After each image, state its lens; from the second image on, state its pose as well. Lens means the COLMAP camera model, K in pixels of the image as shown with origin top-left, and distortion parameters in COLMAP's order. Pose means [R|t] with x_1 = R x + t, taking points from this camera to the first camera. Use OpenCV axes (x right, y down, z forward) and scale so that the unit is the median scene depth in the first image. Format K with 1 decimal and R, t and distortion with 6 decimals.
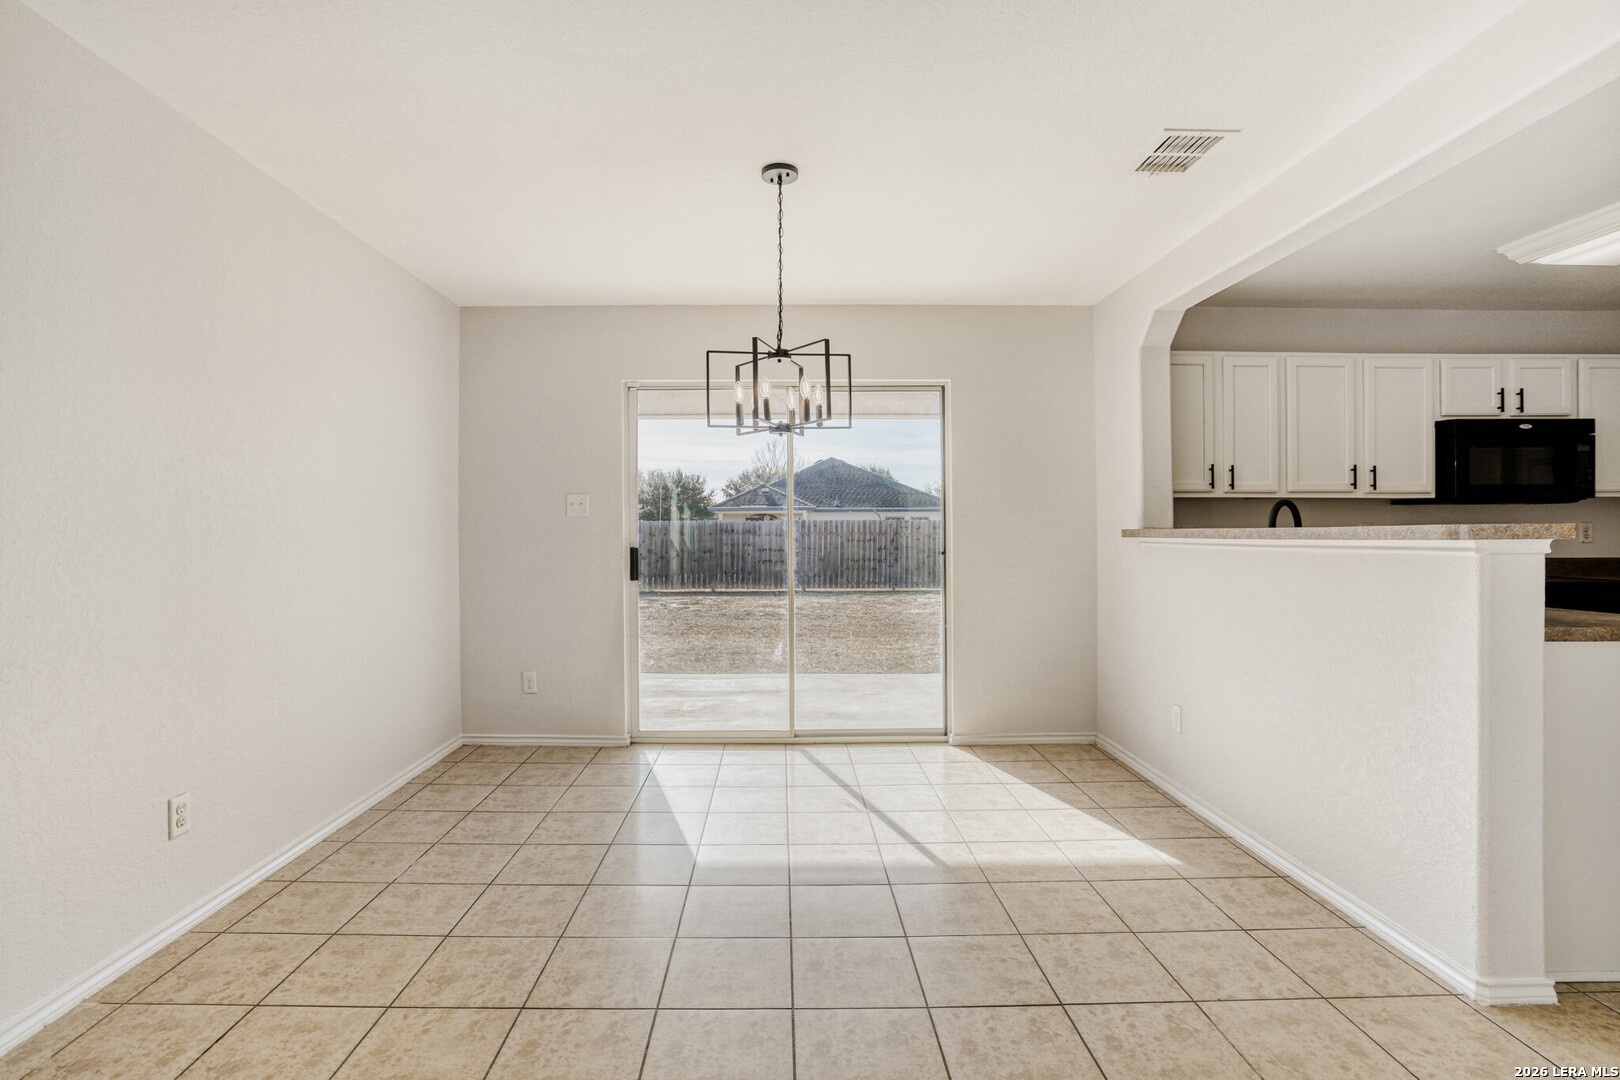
lens RADIAL K [[770.4, 0, 802.0], [0, 770.4, 534.7], [0, 0, 1]] dist [-0.024426, 0.009593]
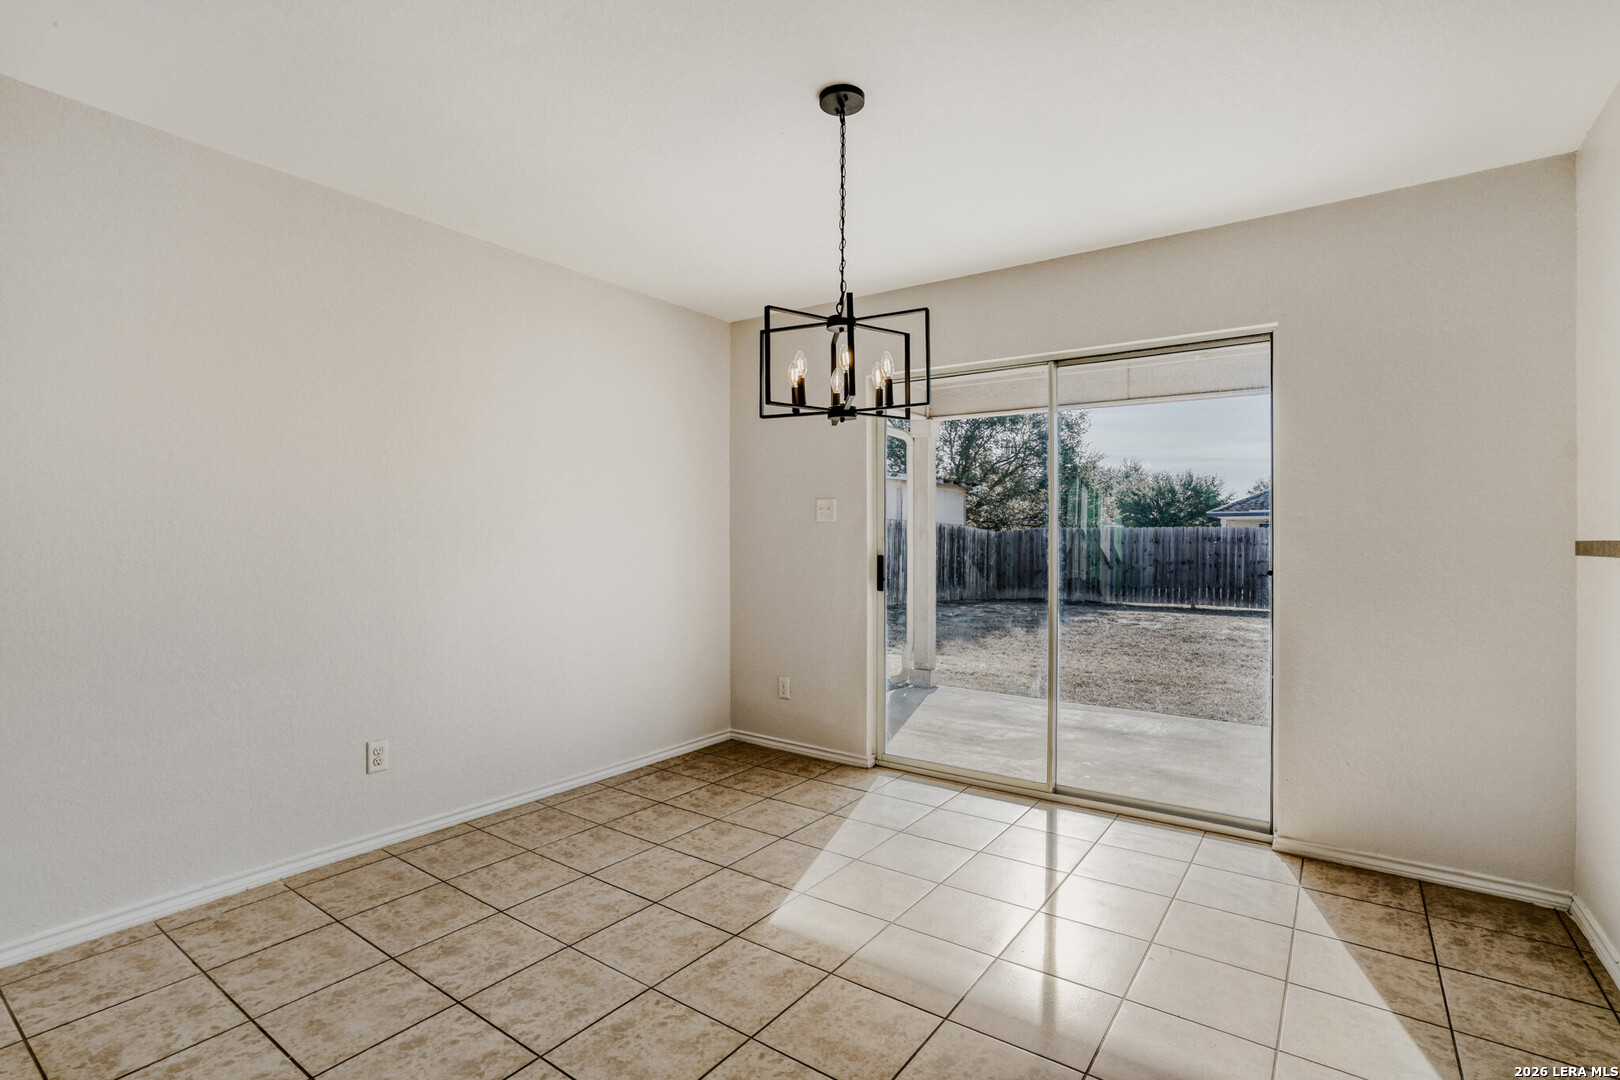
lens RADIAL K [[770.4, 0, 797.1], [0, 770.4, 536.4], [0, 0, 1]] dist [-0.024426, 0.009593]
pose [[0.794970, -0.000448, -0.606649, 0.334635], [-0.004615, 0.999966, -0.006786, 0.001304], [0.606631, 0.008194, 0.794941, 0.251660]]
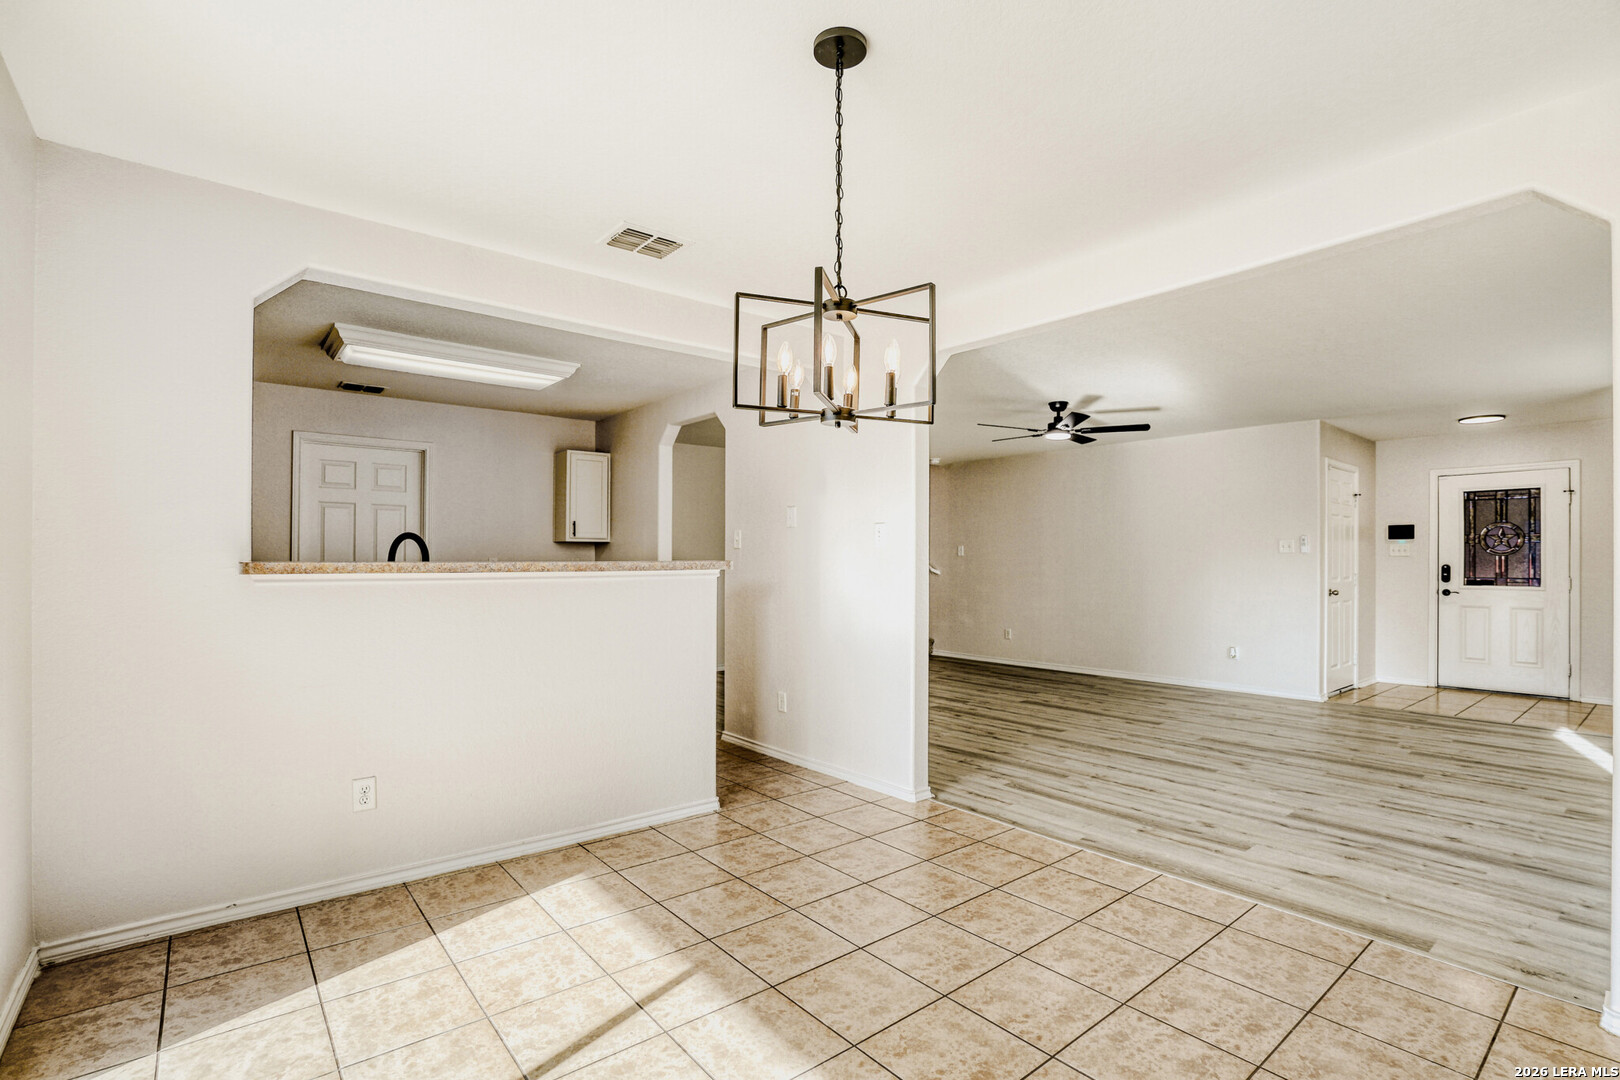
lens RADIAL K [[741.8, 0, 796.0], [0, 741.8, 570.5], [0, 0, 1]] dist [-0.001758, 0.000000]
pose [[-0.602754, -0.004116, 0.797917, -0.414452], [-0.003792, 0.999990, 0.002293, -0.001204], [-0.797918, -0.001643, -0.602764, 1.111355]]
